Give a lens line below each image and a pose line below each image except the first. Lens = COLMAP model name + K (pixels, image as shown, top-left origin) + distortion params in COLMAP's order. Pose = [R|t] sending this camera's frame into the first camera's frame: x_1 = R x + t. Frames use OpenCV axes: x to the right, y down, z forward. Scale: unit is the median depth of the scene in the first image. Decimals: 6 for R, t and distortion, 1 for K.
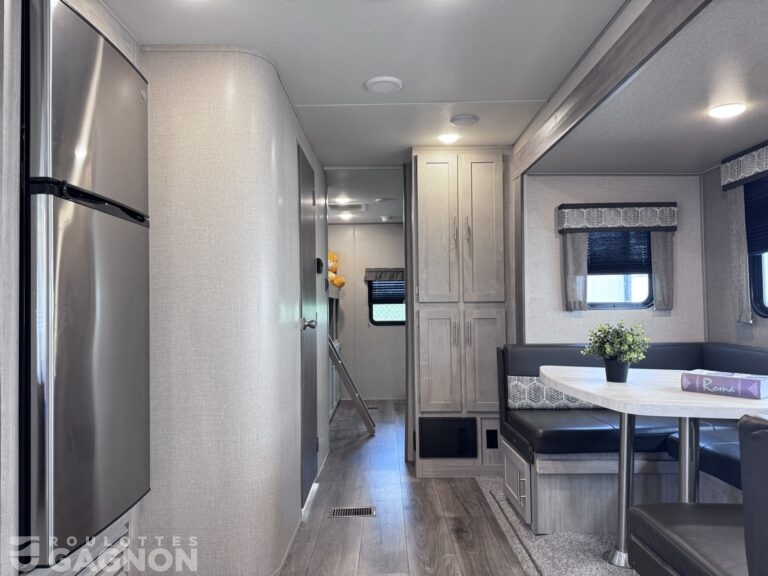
lens RADIAL K [[544.1, 0, 381.7], [0, 544.1, 291.1], [0, 0, 1]] dist [0.089550, -0.126513]
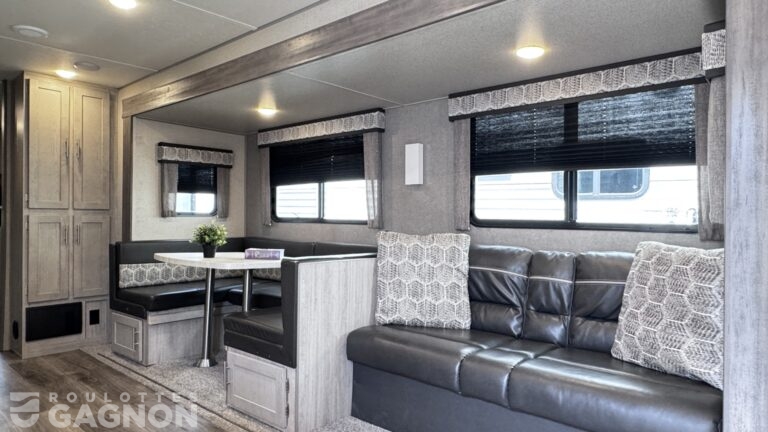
lens RADIAL K [[495.6, 0, 384.0], [0, 495.6, 216.0], [0, 0, 1]] dist [-0.000206, 0.000375]
pose [[0.657184, 0.017021, 0.753538, -0.259208], [-0.037691, 0.999236, 0.010300, -0.002116], [-0.752787, -0.035171, 0.657324, -0.287213]]
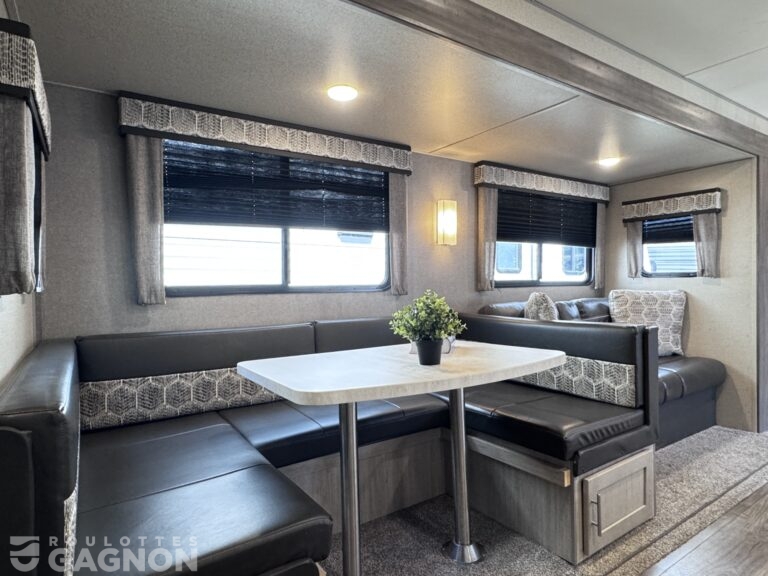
lens RADIAL K [[452.0, 0, 384.0], [0, 452.0, 288.0], [0, 0, 1]] dist [0.003311, -0.000331]
pose [[-0.565538, 0.007349, 0.824689, -0.085592], [-0.003372, 0.999931, -0.011223, 0.035289], [-0.824715, -0.009128, -0.565475, 0.975890]]
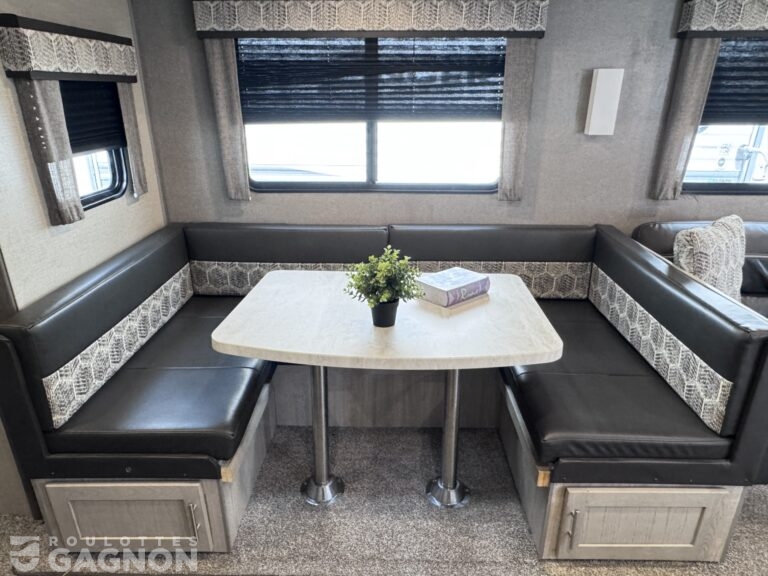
lens RADIAL K [[501.6, 0, 384.5], [0, 501.6, 289.9], [0, 0, 1]] dist [-0.004284, 0.003489]
pose [[0.014866, -0.356888, 0.934029, -0.172204], [-0.030839, 0.933524, 0.357186, -0.100076], [-0.999414, -0.034115, 0.002872, 0.663319]]
